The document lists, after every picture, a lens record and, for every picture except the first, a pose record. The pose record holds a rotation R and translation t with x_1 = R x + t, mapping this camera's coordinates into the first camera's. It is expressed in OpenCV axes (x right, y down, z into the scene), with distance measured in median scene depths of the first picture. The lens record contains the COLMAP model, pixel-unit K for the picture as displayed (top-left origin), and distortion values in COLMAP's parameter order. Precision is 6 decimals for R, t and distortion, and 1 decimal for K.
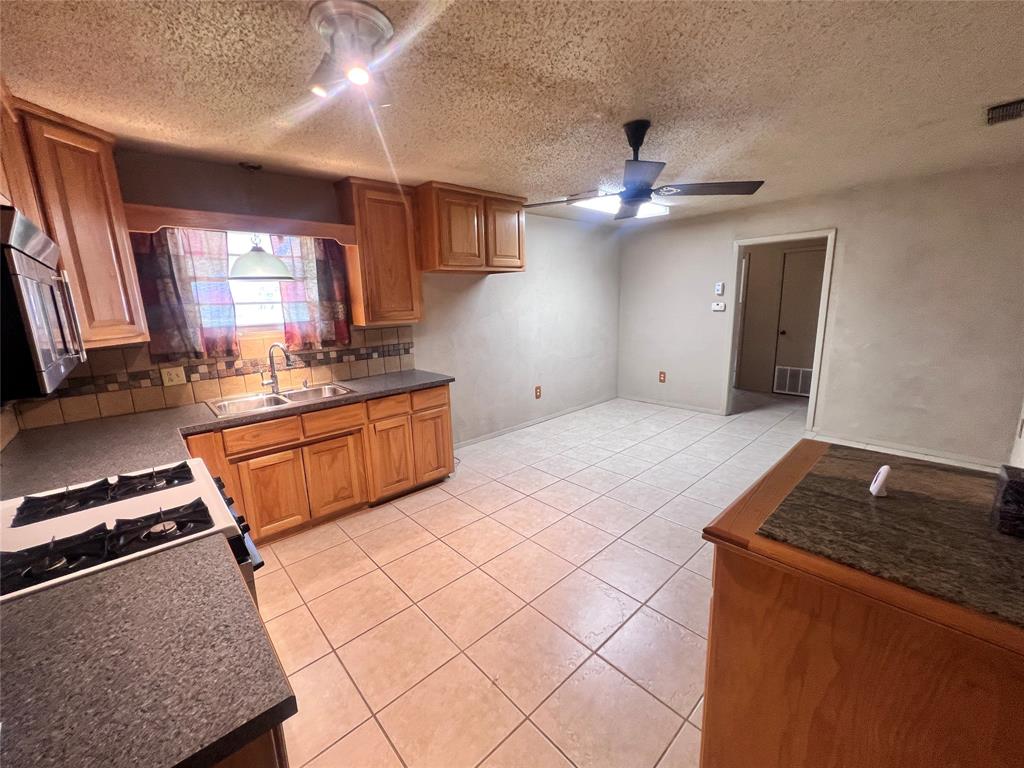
lens RADIAL K [[419.7, 0, 516.7], [0, 419.7, 382.6], [0, 0, 1]] dist [0.000935, 0.000244]
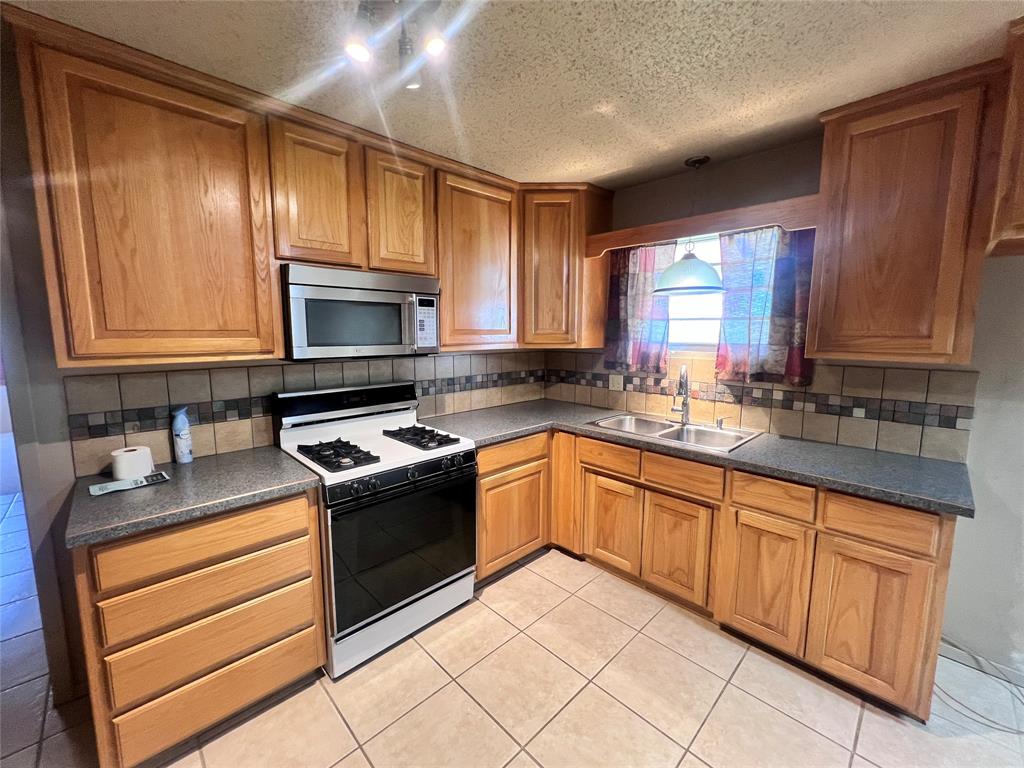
lens RADIAL K [[419.7, 0, 515.8], [0, 419.7, 382.5], [0, 0, 1]] dist [0.000935, 0.000244]
pose [[0.014465, 0.156198, -0.987620, 0.256174], [-0.203106, 0.967590, 0.150055, -0.116409], [0.979050, 0.198421, 0.045721, 0.620569]]
